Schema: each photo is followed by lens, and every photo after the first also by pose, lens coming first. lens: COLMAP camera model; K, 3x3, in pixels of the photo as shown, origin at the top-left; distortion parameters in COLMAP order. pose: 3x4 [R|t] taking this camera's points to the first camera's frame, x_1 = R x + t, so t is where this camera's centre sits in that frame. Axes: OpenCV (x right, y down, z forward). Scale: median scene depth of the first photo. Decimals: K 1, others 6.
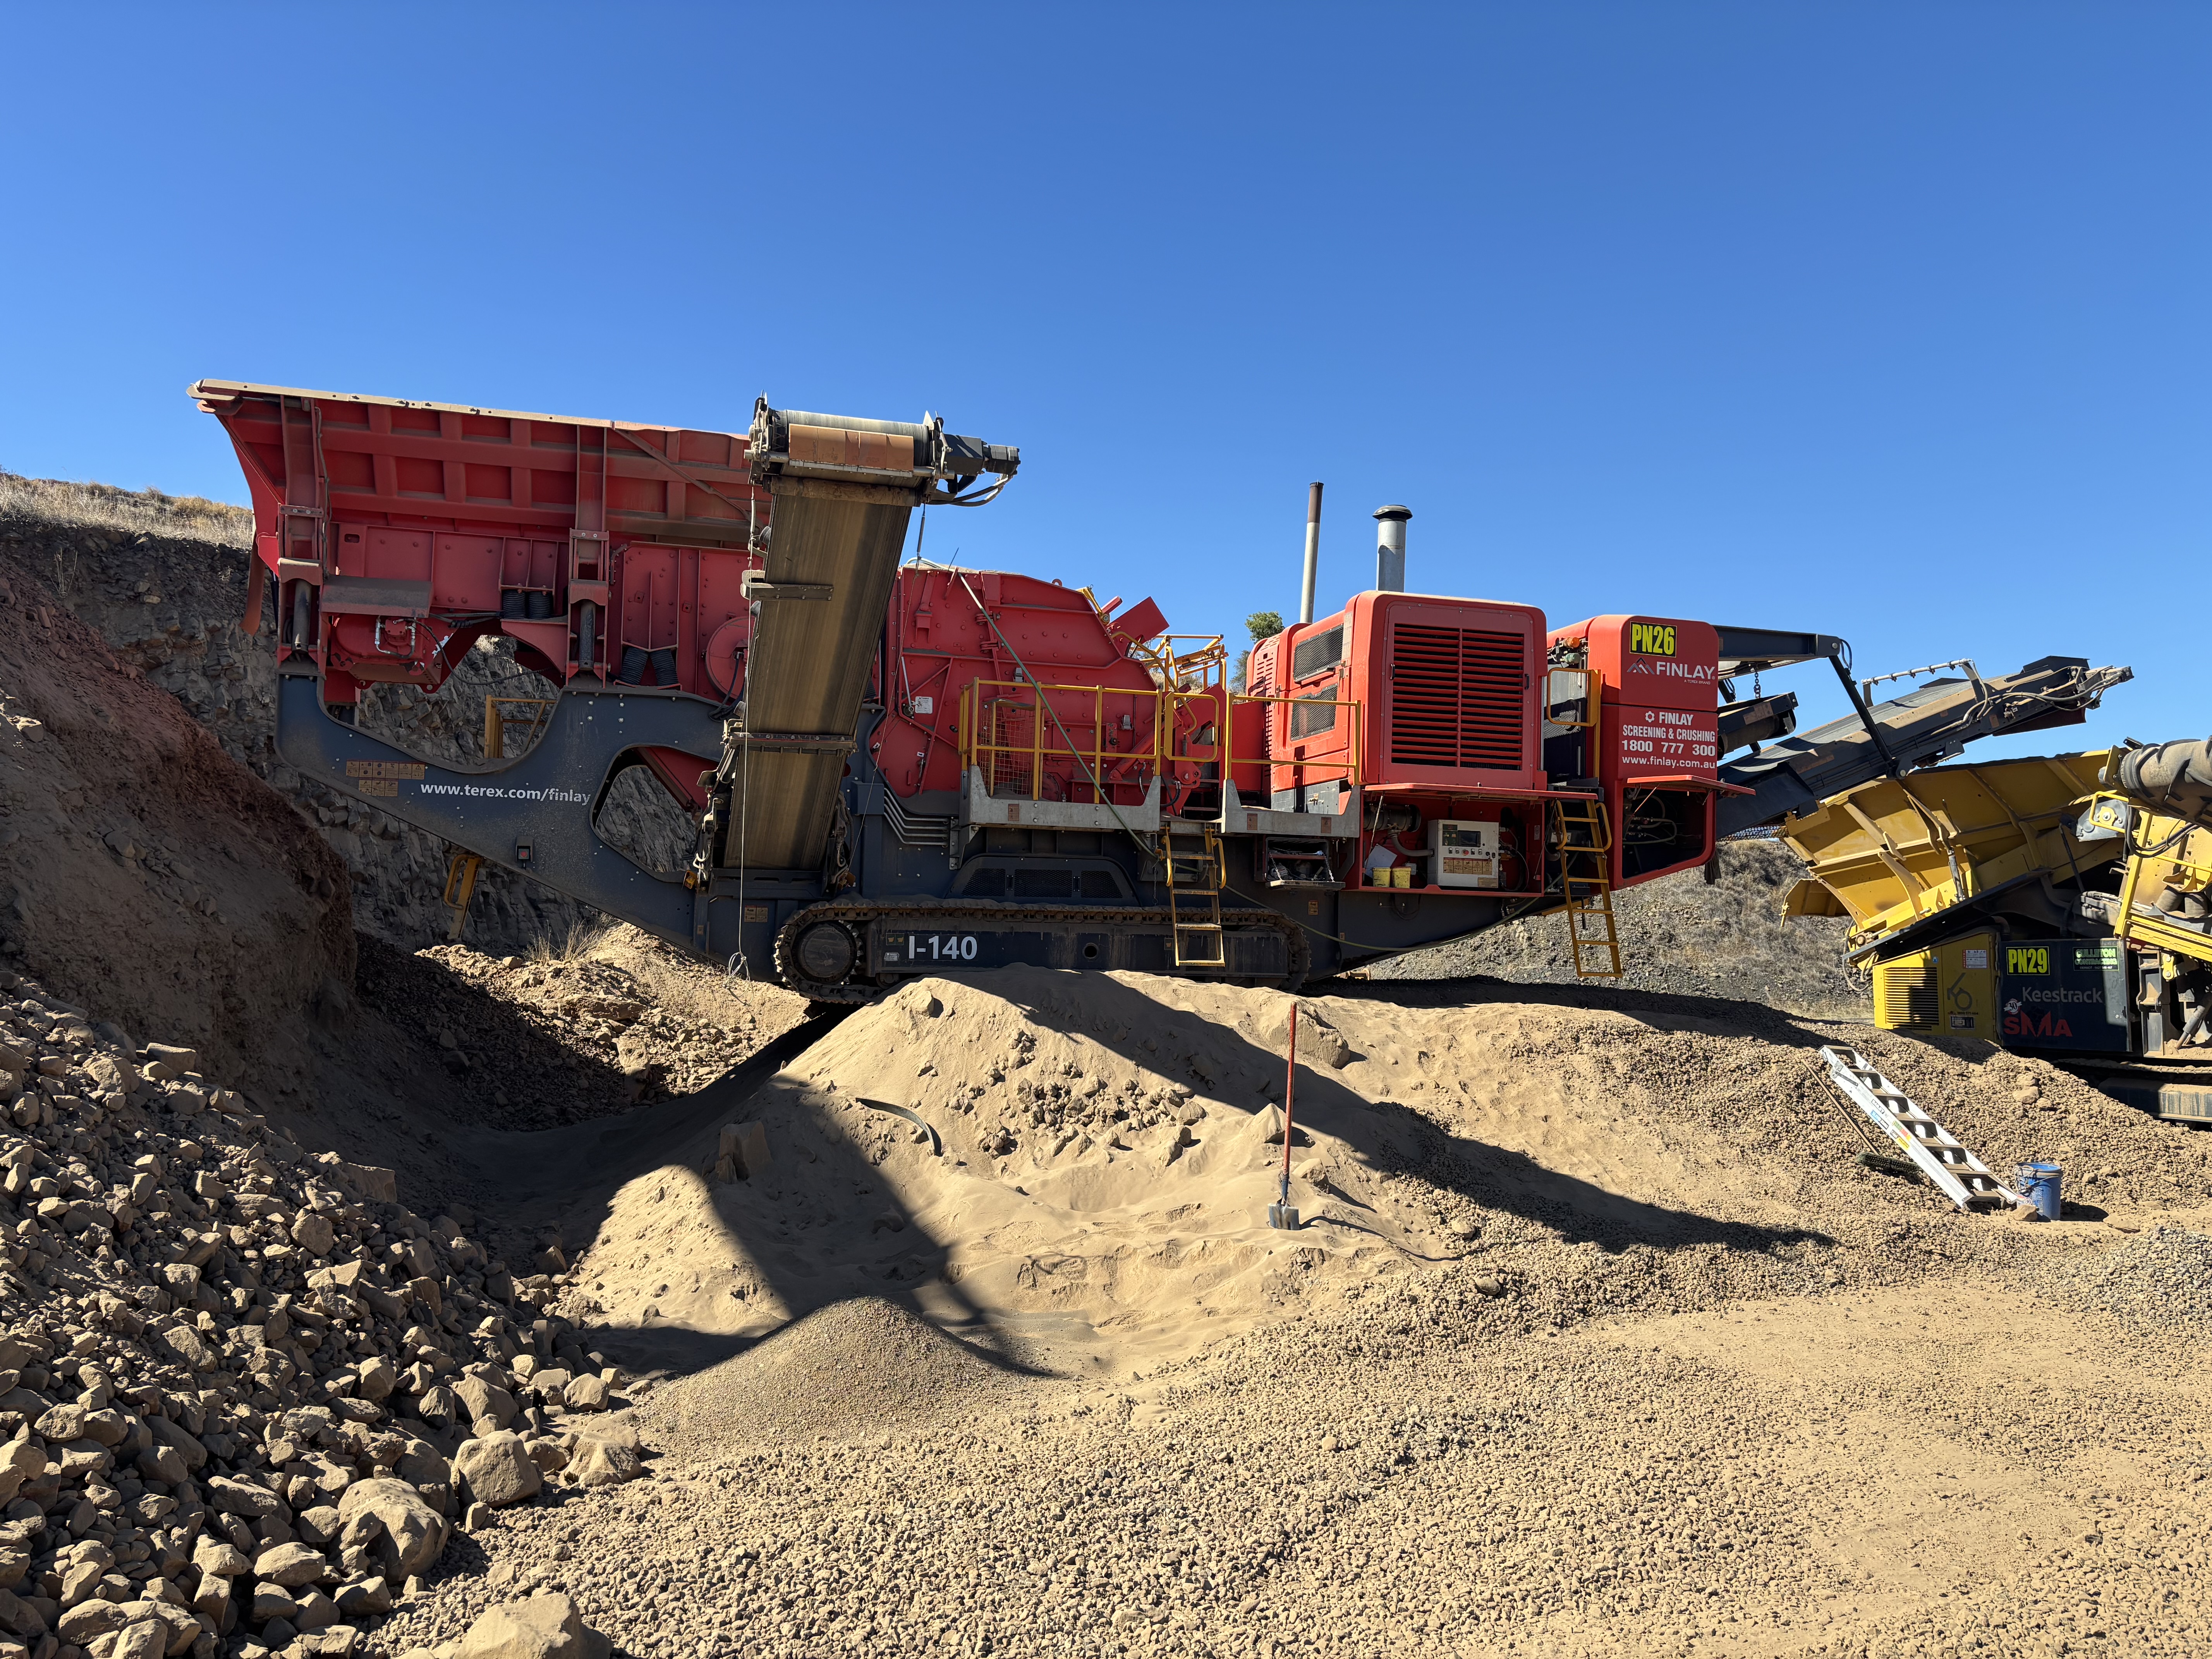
lens RADIAL K [[1664.3, 0, 1115.3], [0, 1664.3, 830.4], [0, 0, 1]] dist [0.052650, -0.056281]
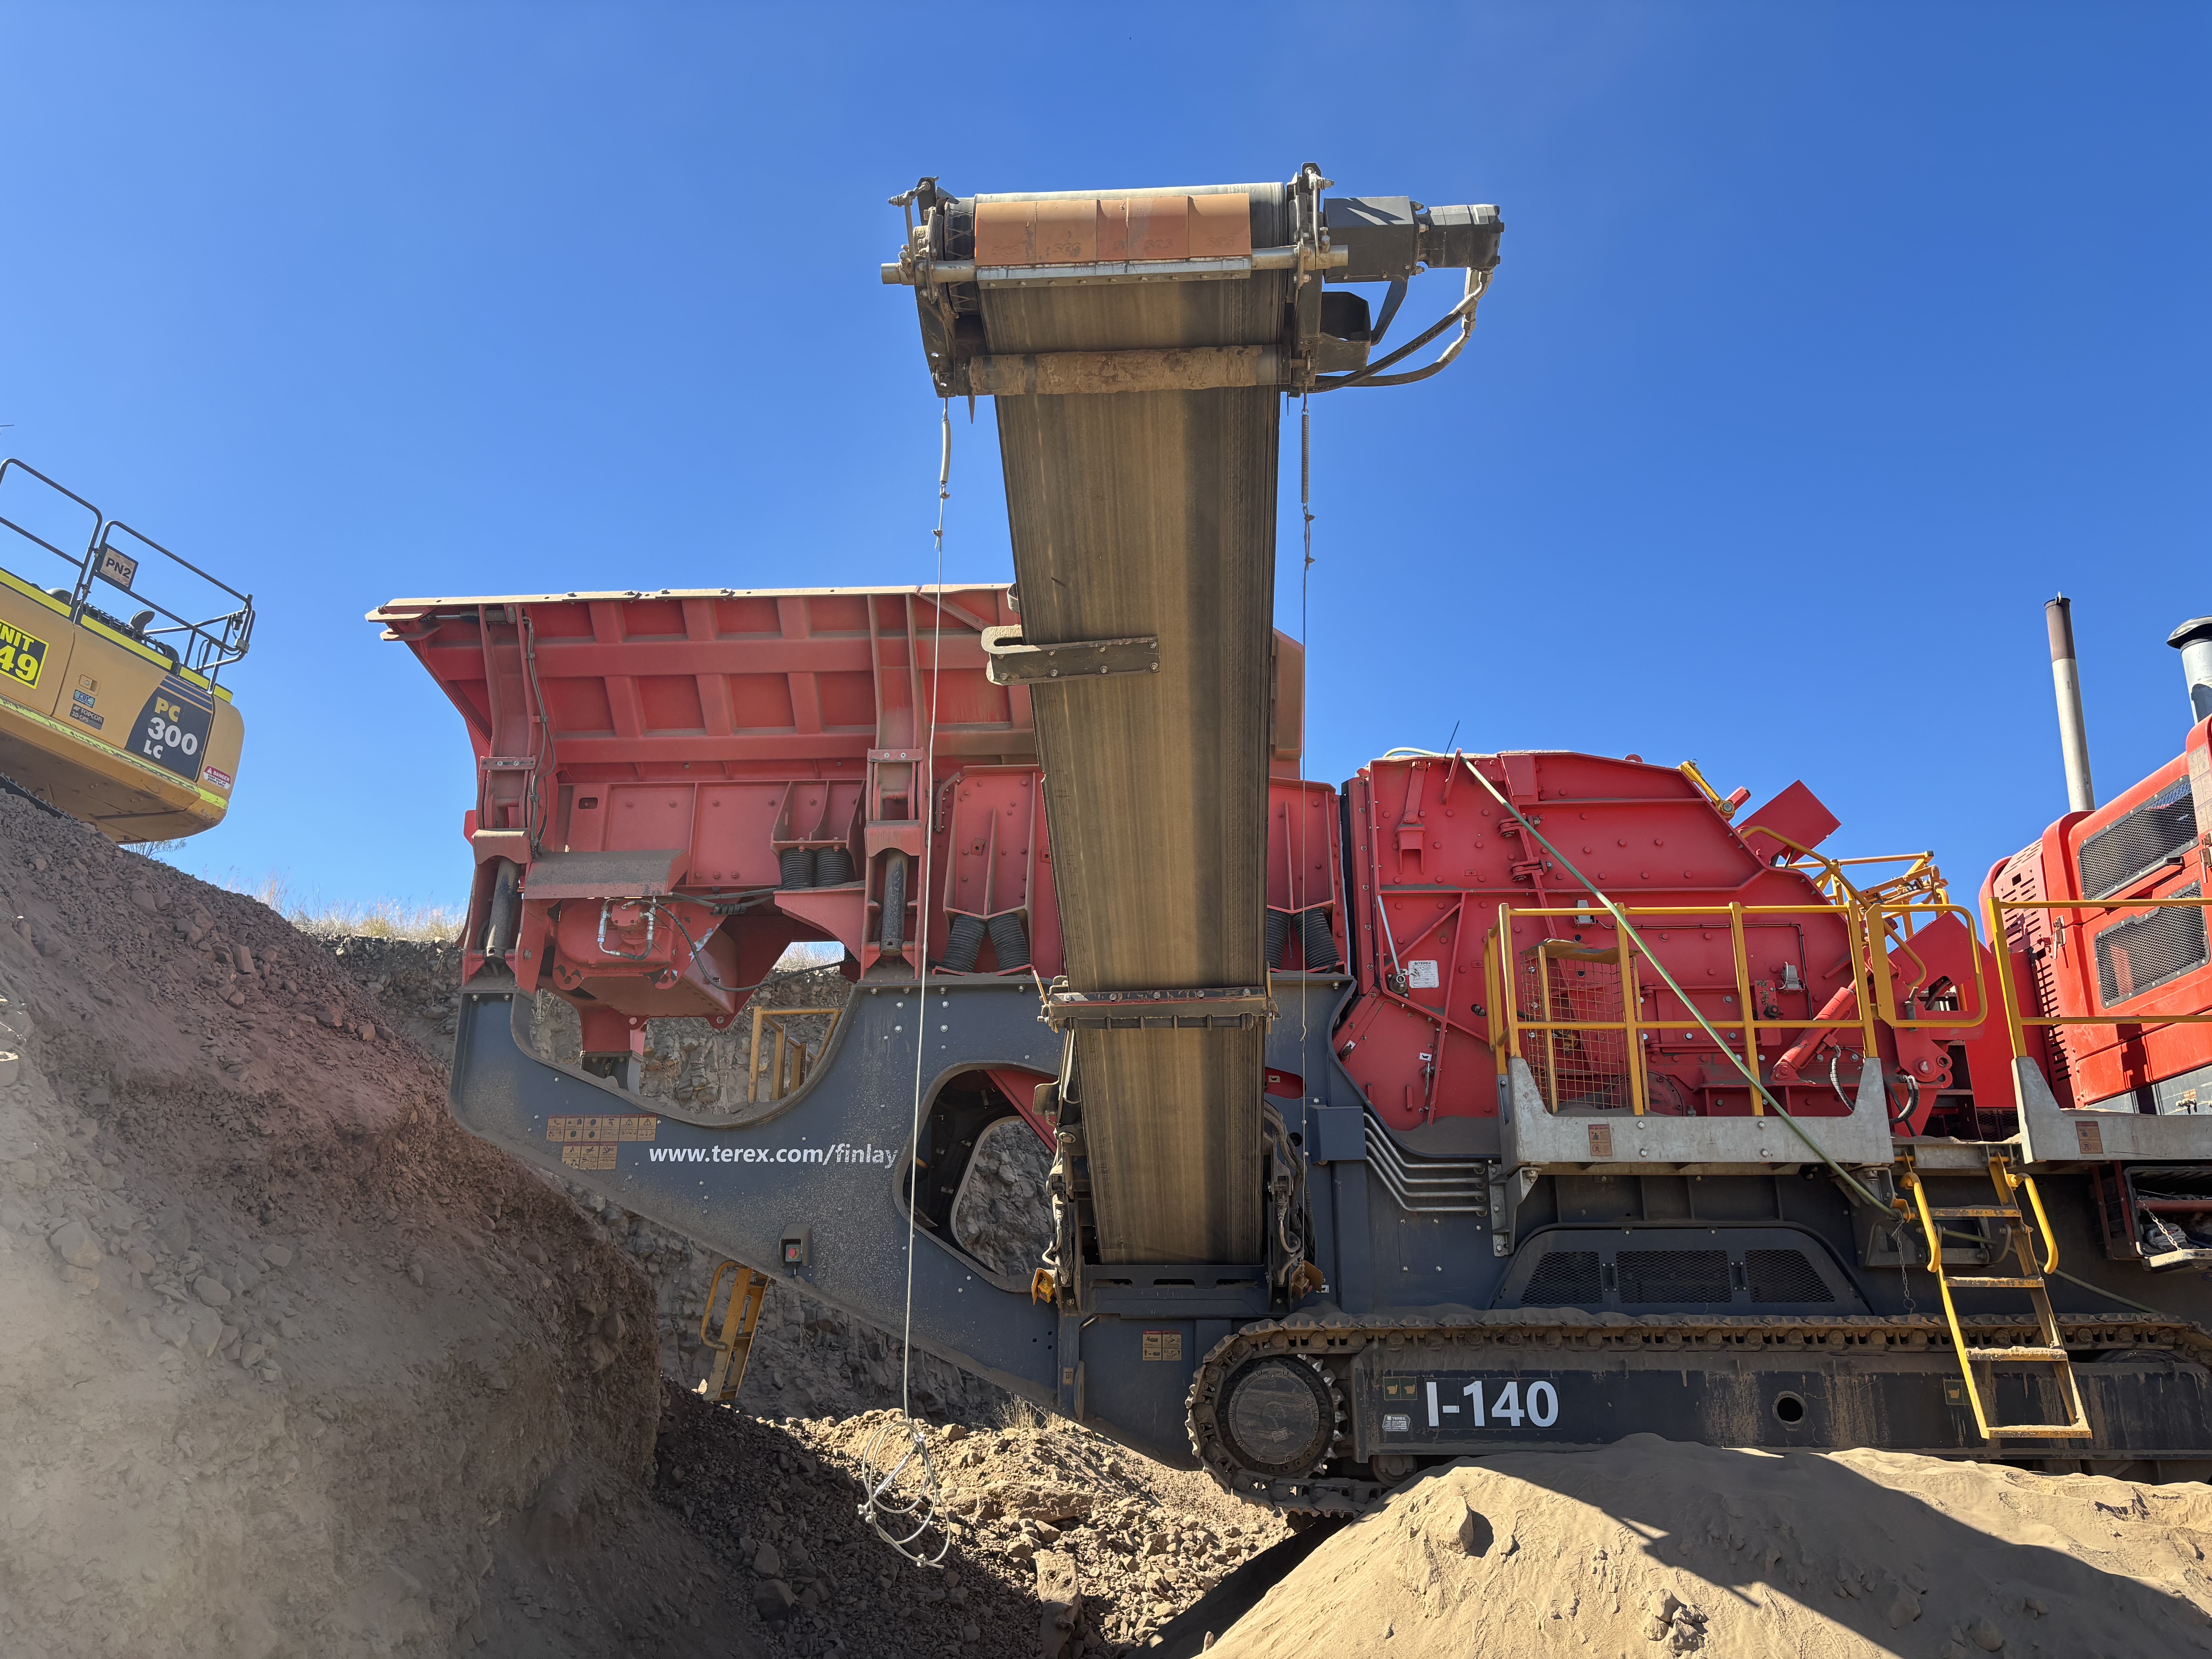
lens RADIAL K [[1664.3, 0, 1115.5], [0, 1664.3, 833.6], [0, 0, 1]] dist [0.052650, -0.056281]
pose [[0.939574, -0.124085, -0.319067, -0.022884], [0.038103, 0.964114, -0.262739, 0.030867], [0.340219, 0.234705, 0.910585, 0.425845]]
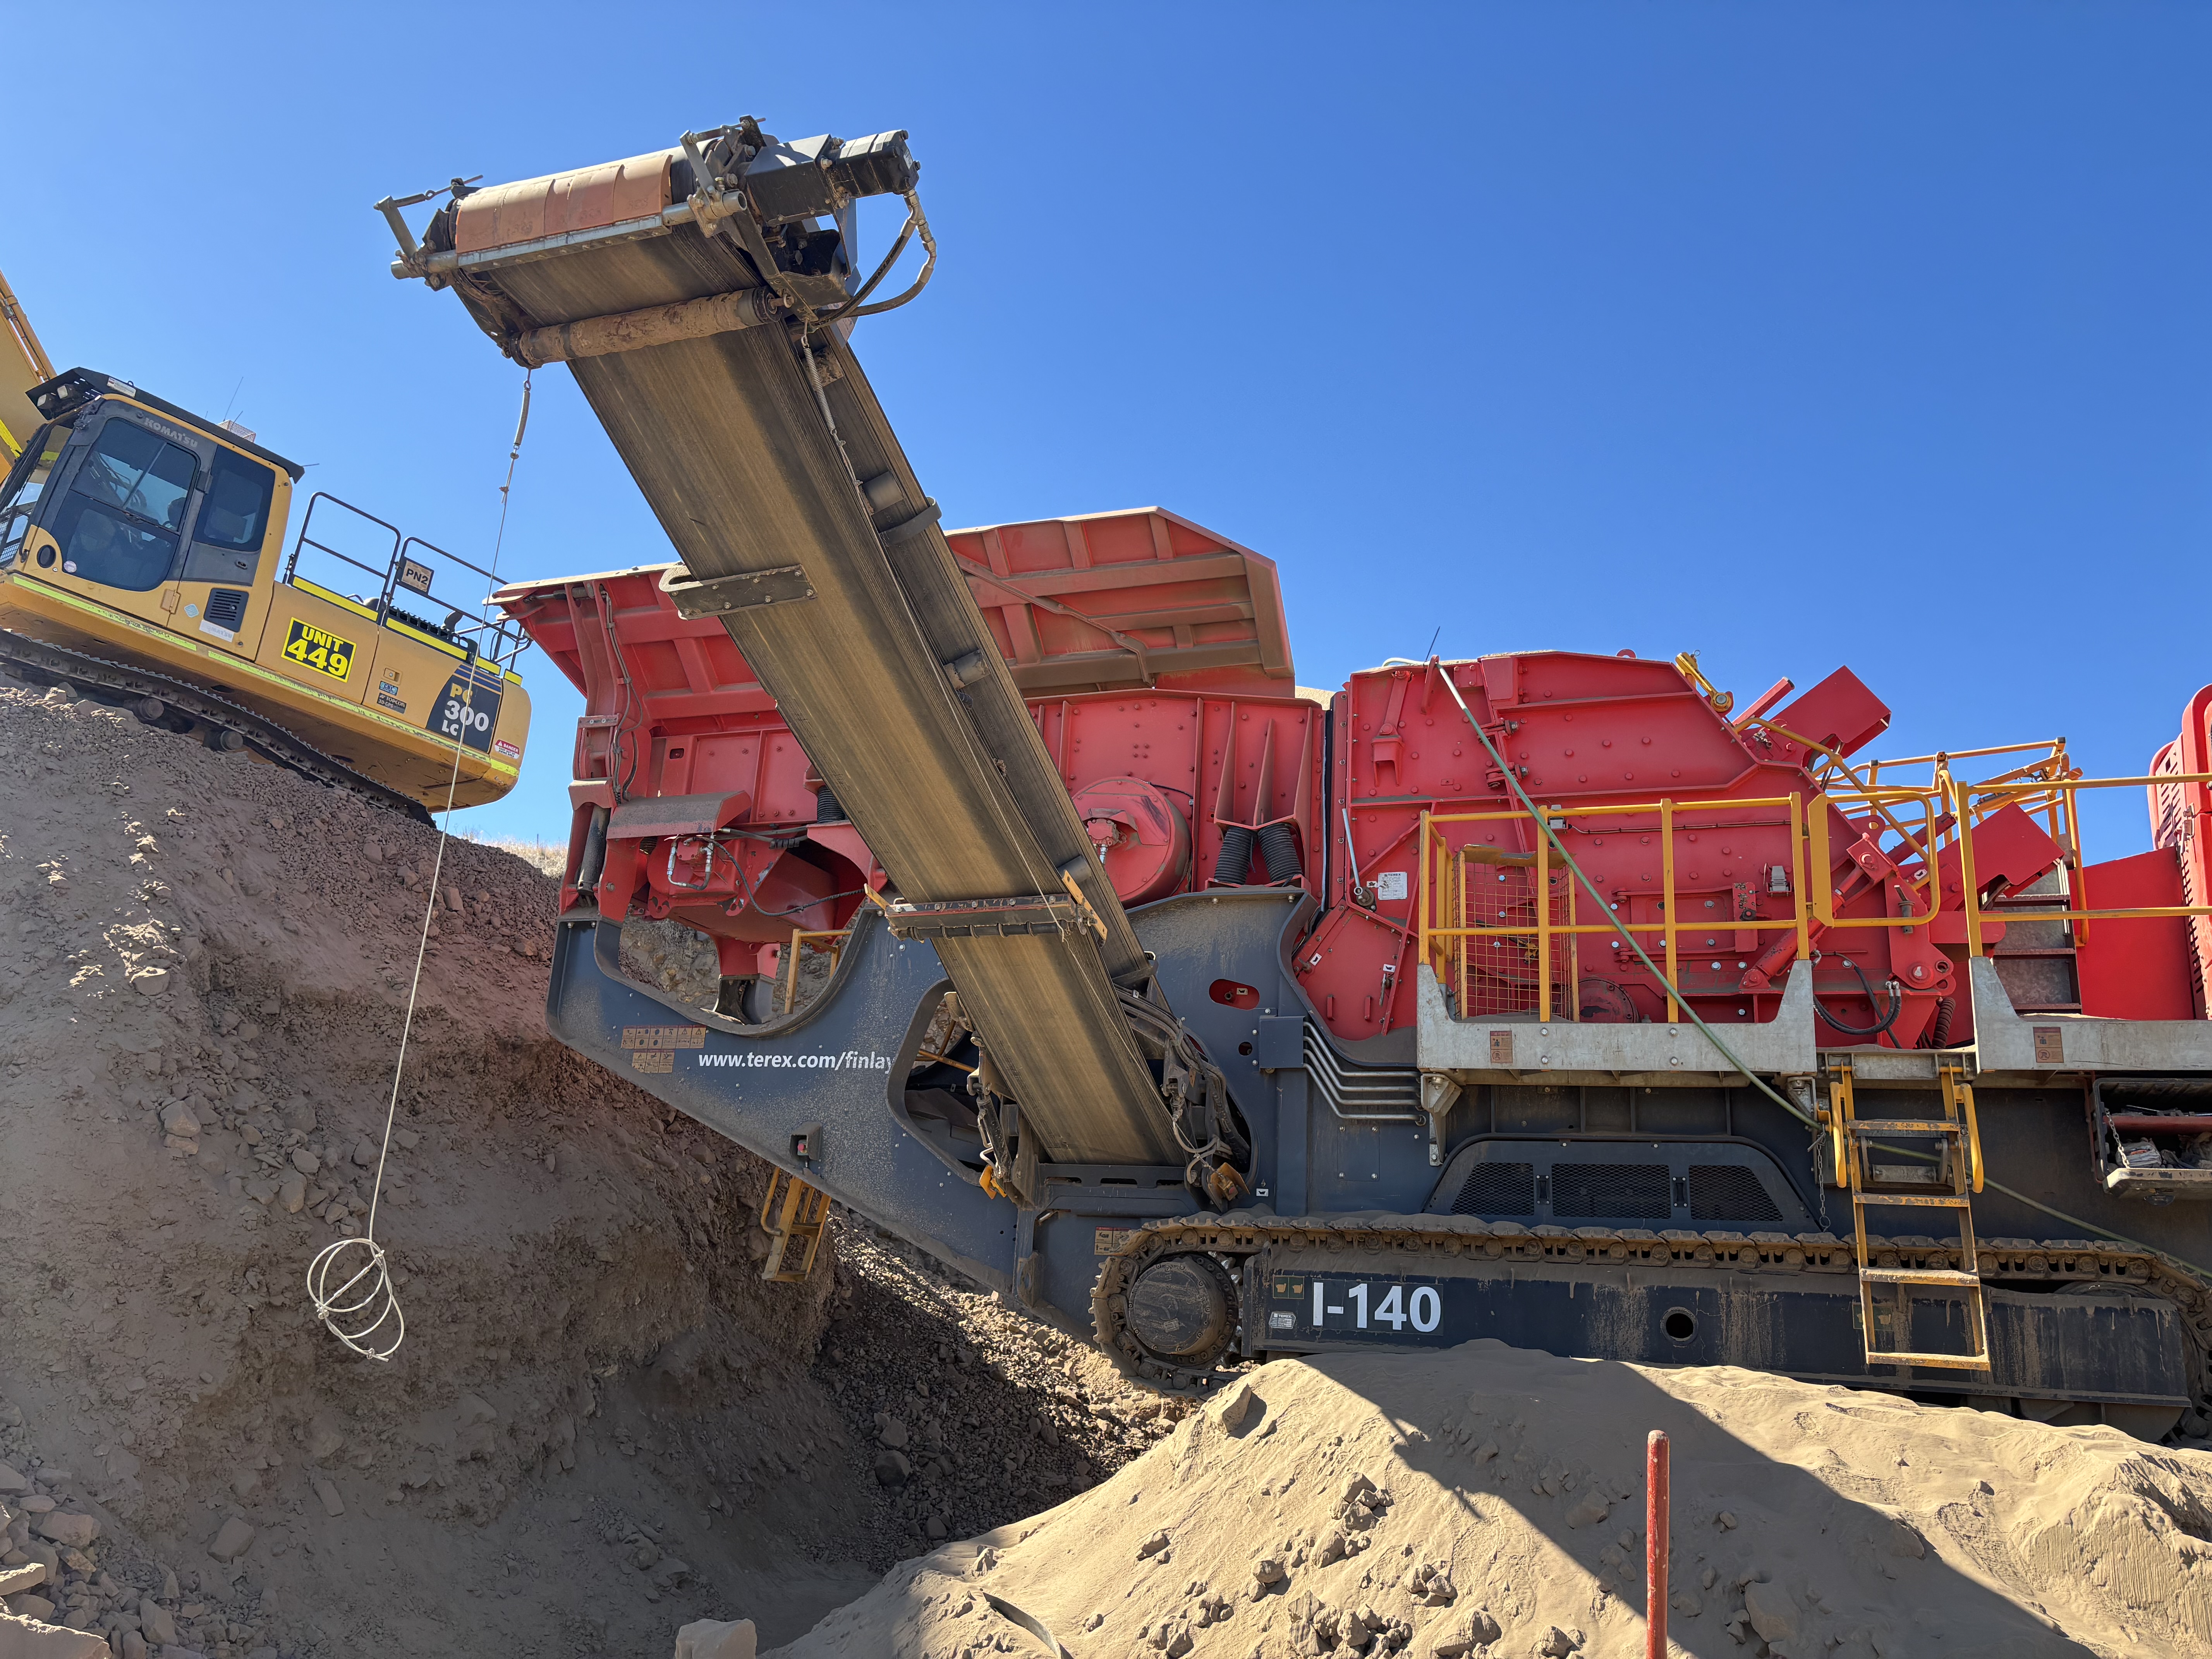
lens RADIAL K [[1664.3, 0, 1114.5], [0, 1664.3, 838.0], [0, 0, 1]] dist [0.052650, -0.056281]
pose [[0.801232, -0.142080, -0.581240, 0.161902], [0.000041, 0.971413, -0.237398, 0.051796], [0.598353, 0.190187, 0.778333, 0.500718]]
